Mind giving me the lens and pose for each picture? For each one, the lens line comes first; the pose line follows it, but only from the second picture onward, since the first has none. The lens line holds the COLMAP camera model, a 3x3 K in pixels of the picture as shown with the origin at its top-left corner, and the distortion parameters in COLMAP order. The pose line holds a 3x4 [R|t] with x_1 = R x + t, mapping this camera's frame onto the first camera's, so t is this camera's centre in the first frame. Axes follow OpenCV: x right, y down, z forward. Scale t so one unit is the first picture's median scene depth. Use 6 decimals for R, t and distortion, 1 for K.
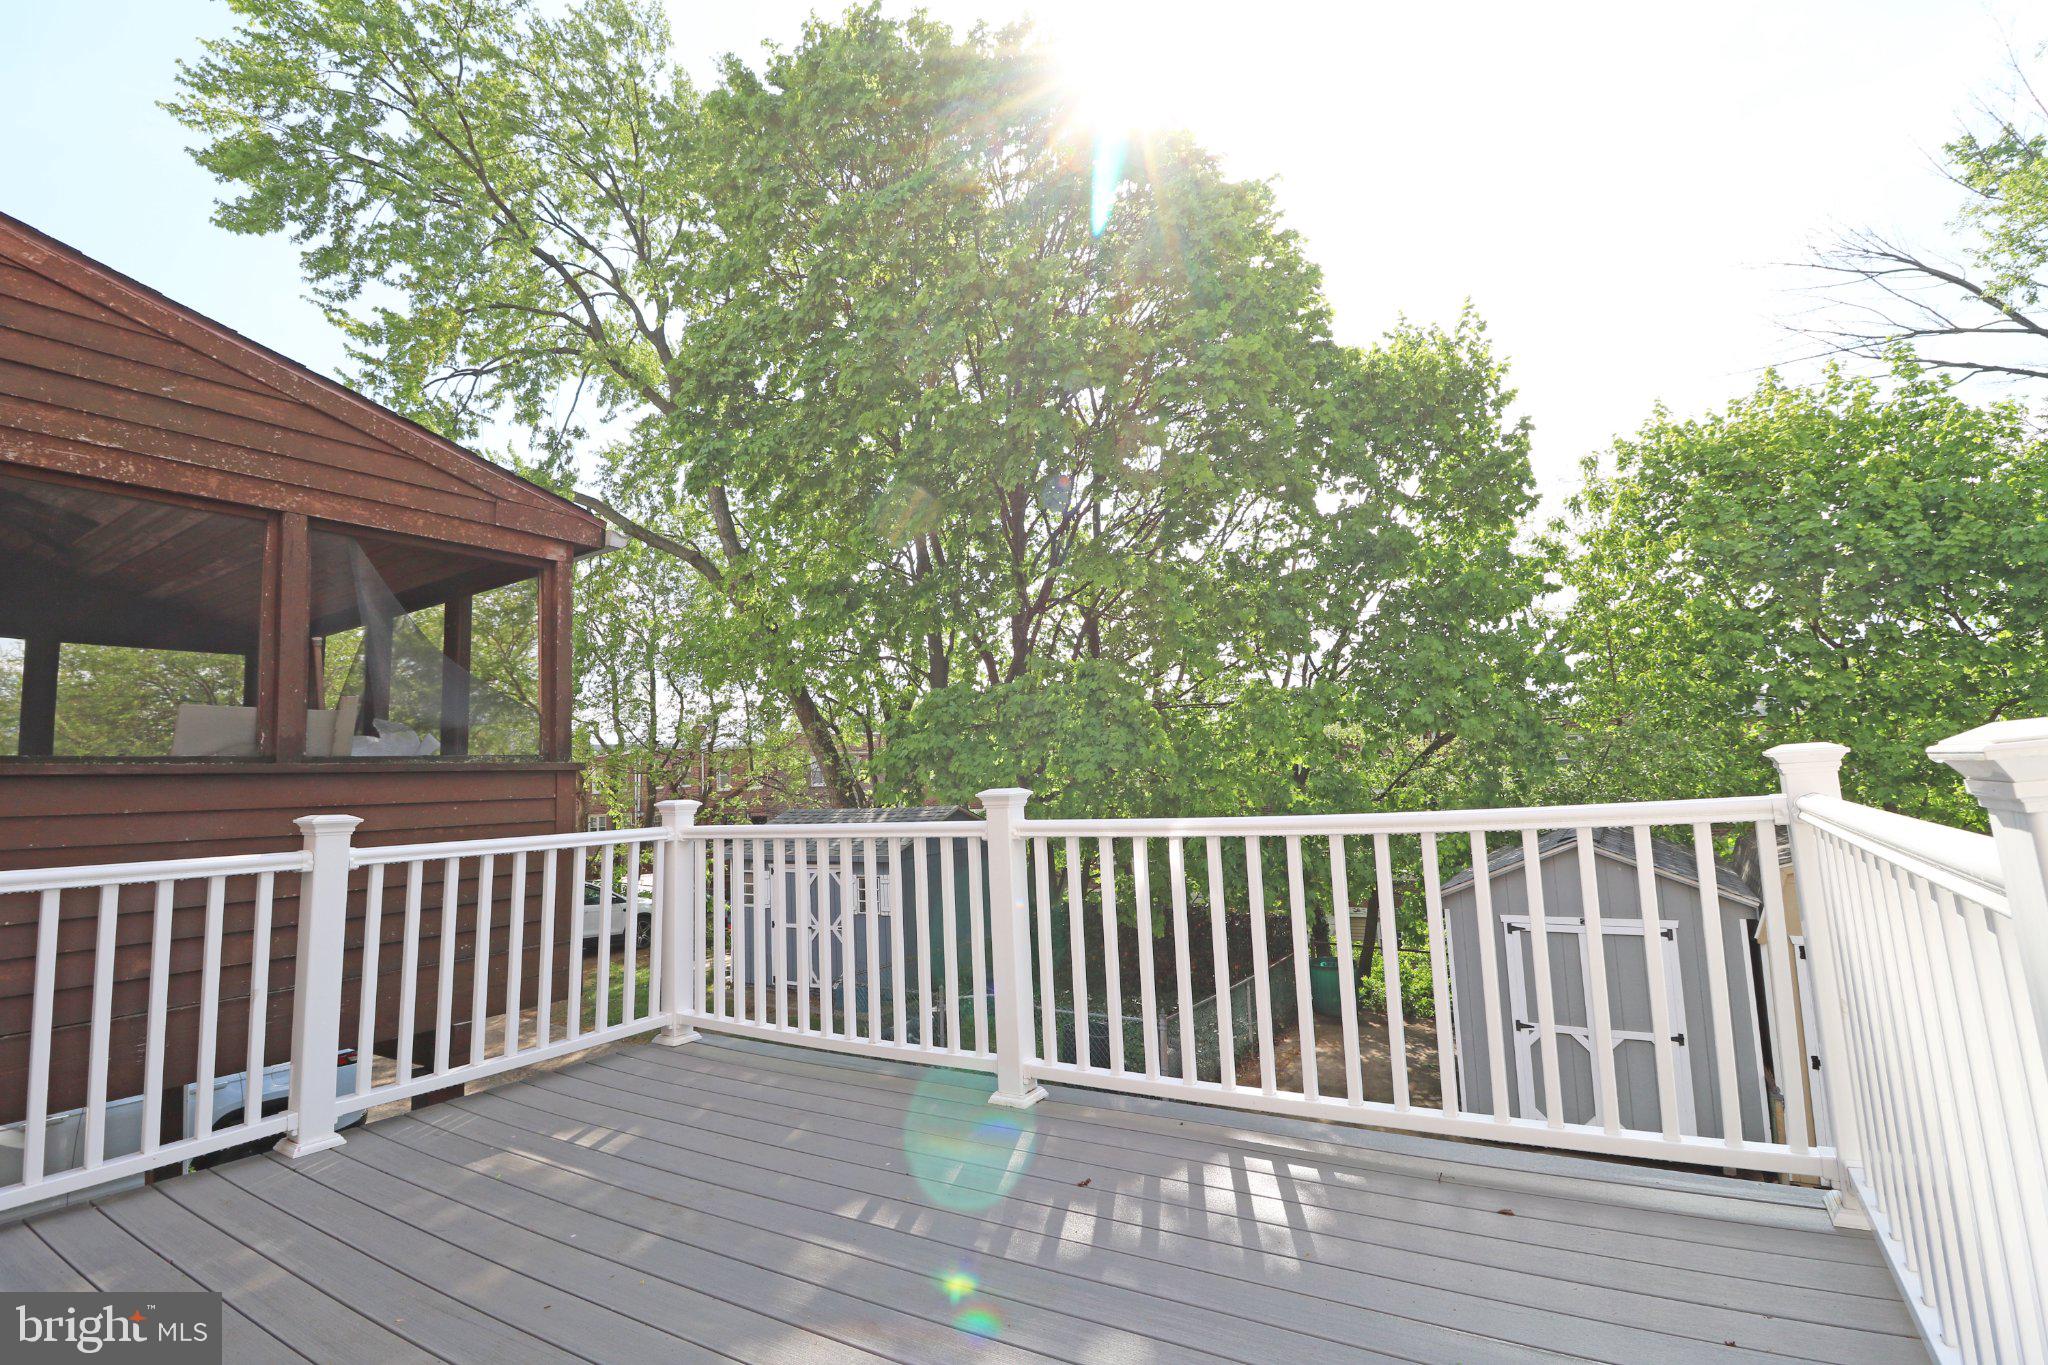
lens RADIAL K [[953.9, 0, 1043.3], [0, 953.9, 669.4], [0, 0, 1]] dist [-0.004356, -0.012401]
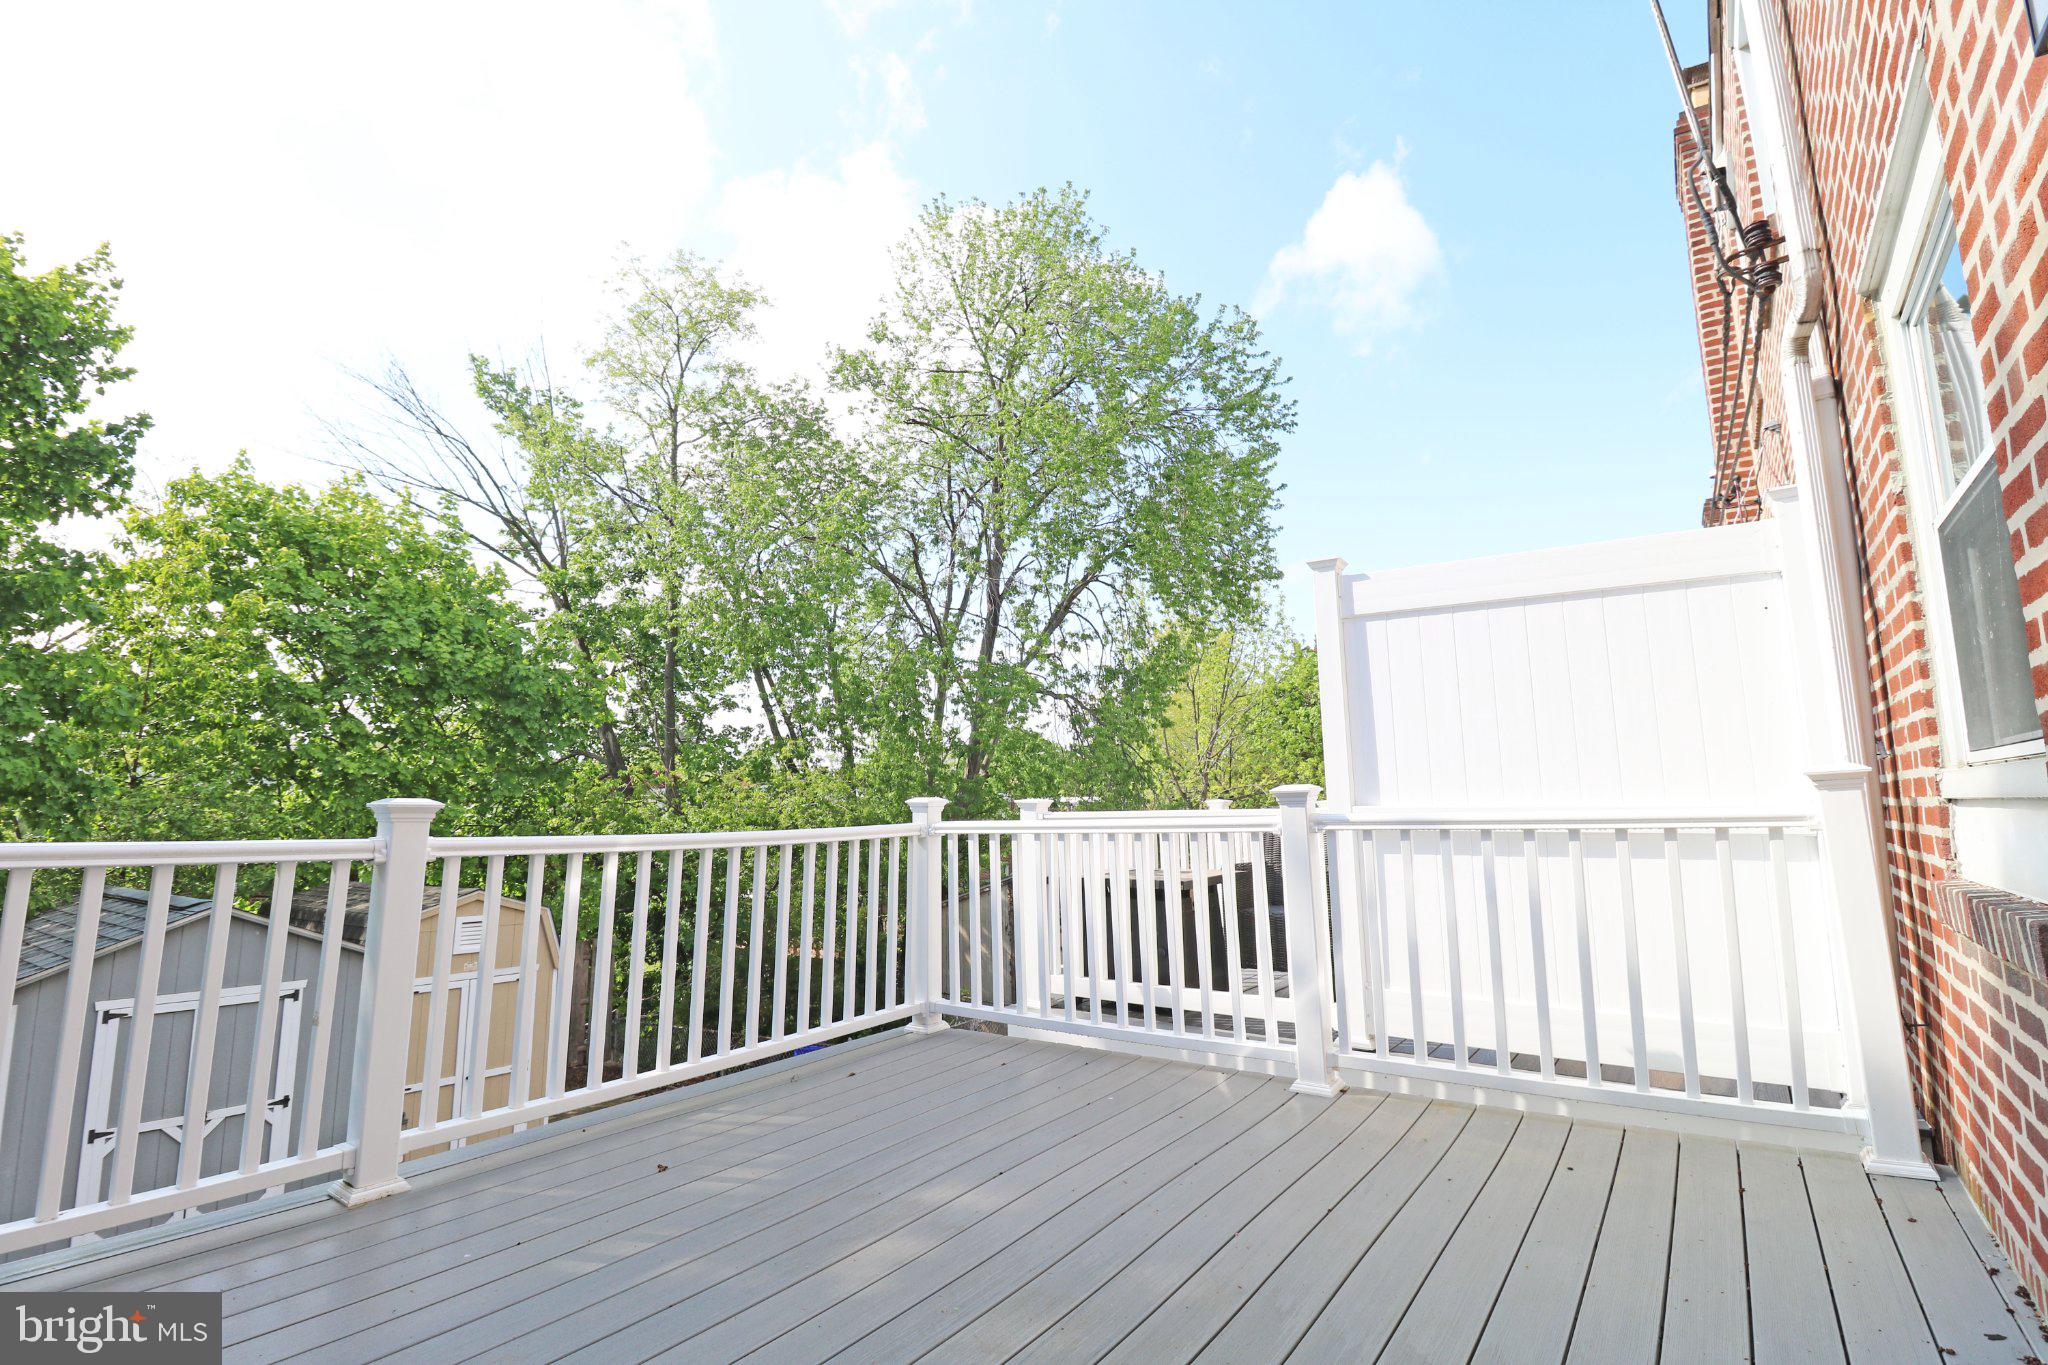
lens RADIAL K [[939.1, 0, 1024.0], [0, 939.1, 682.5], [0, 0, 1]] dist [-0.001952, -0.000132]
pose [[0.076261, 0.184896, 0.979795, -0.217567], [-0.114902, 0.977740, -0.175564, 0.025179], [-0.990445, -0.099192, 0.095809, 0.104531]]
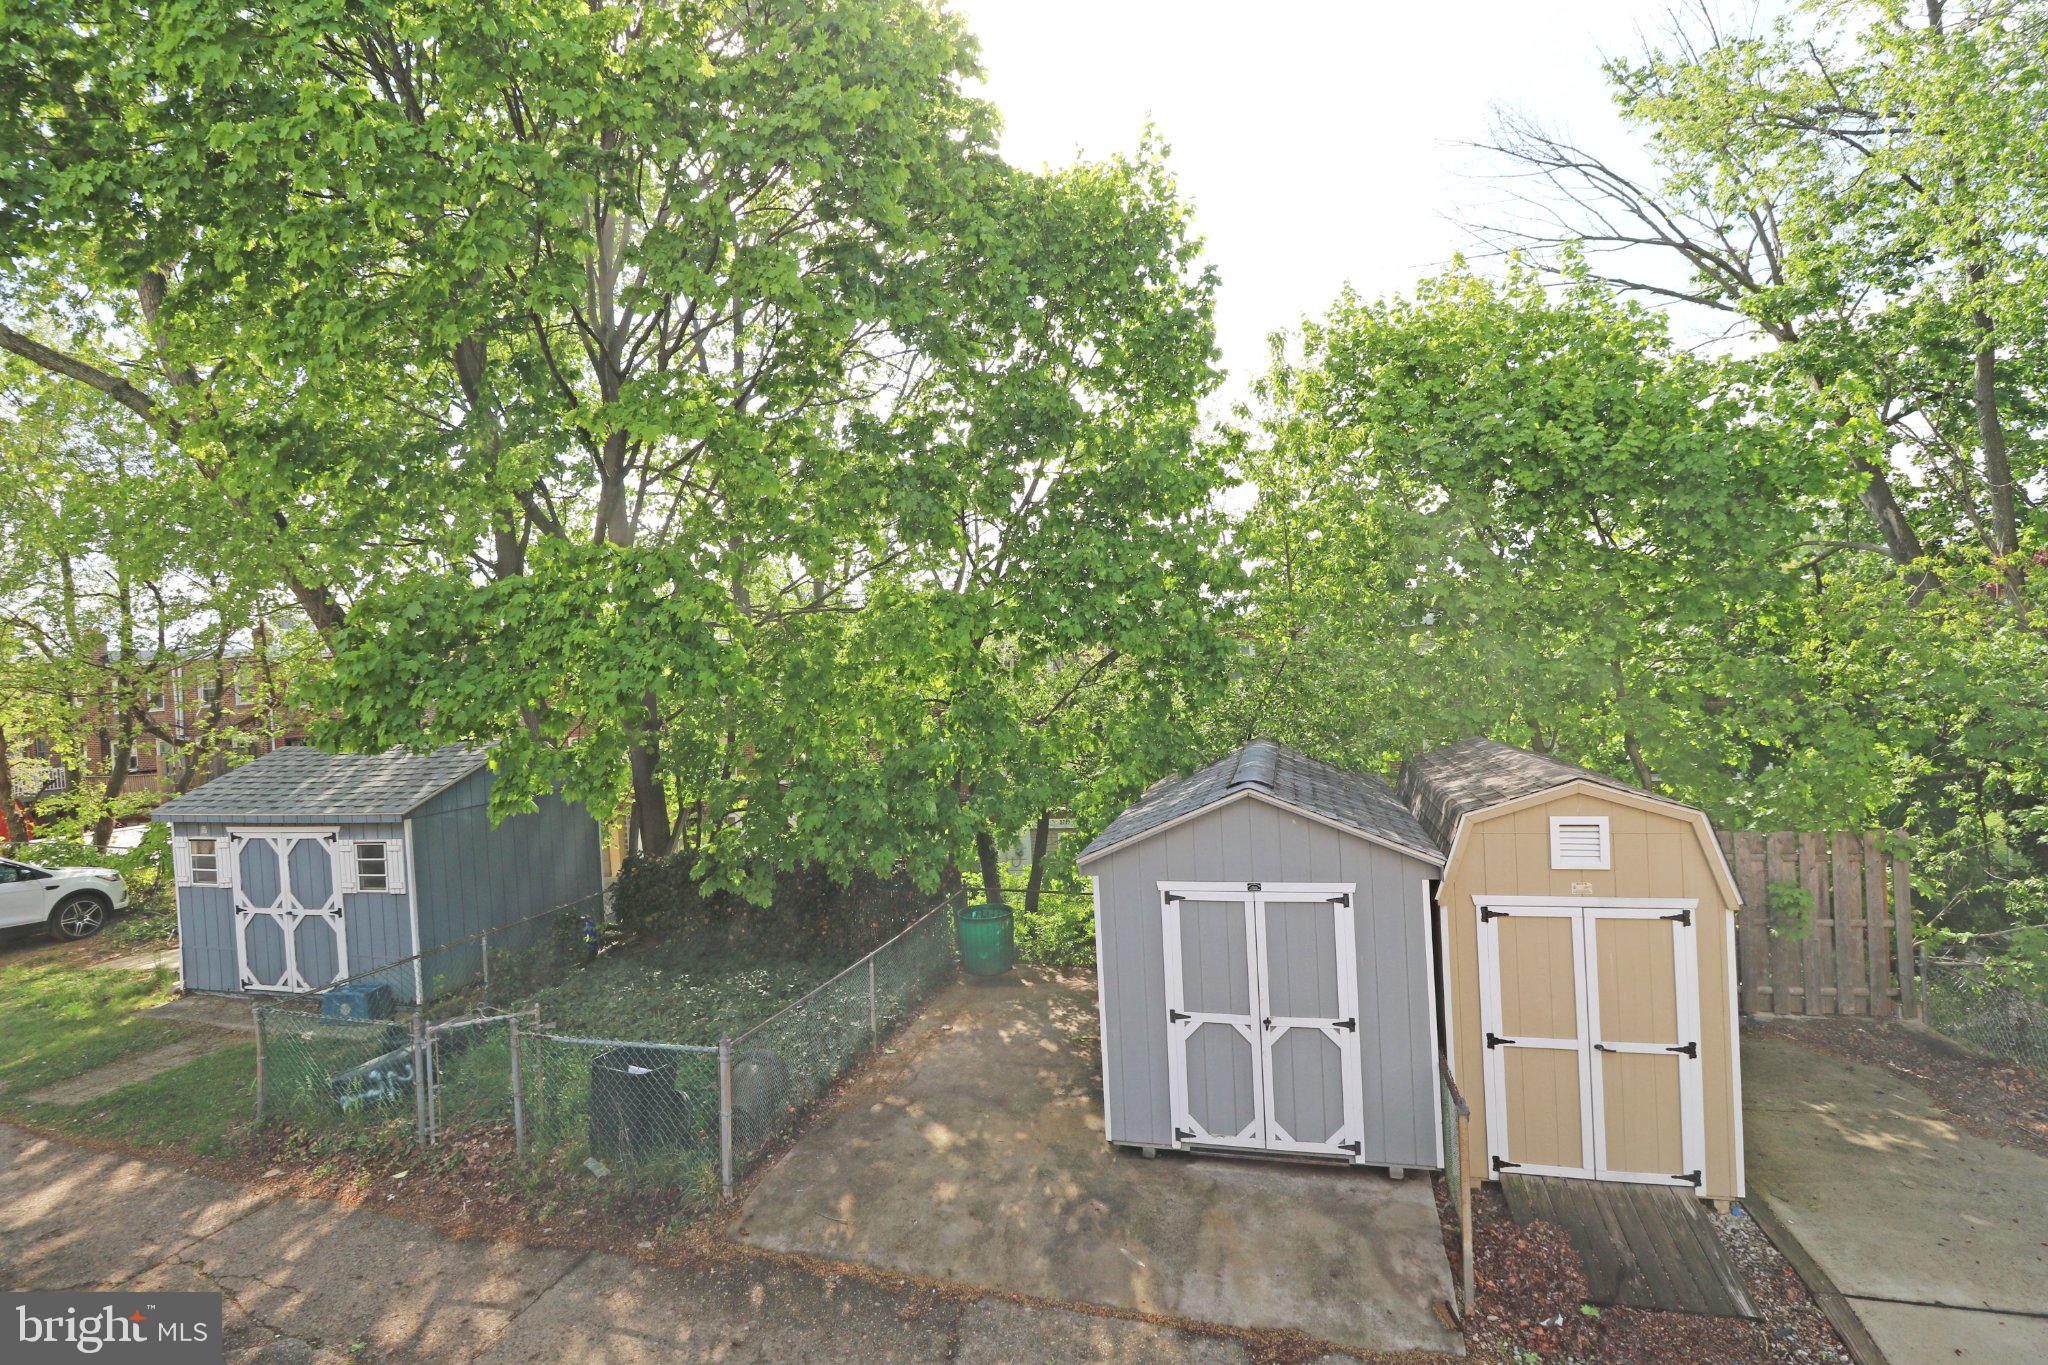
lens RADIAL K [[953.9, 0, 1043.3], [0, 953.9, 669.4], [0, 0, 1]] dist [-0.004356, -0.012401]
pose [[0.955477, -0.007855, 0.294961, 0.110062], [-0.022366, 0.994841, 0.098946, 0.003770], [-0.294217, -0.101138, 0.950372, 0.204030]]
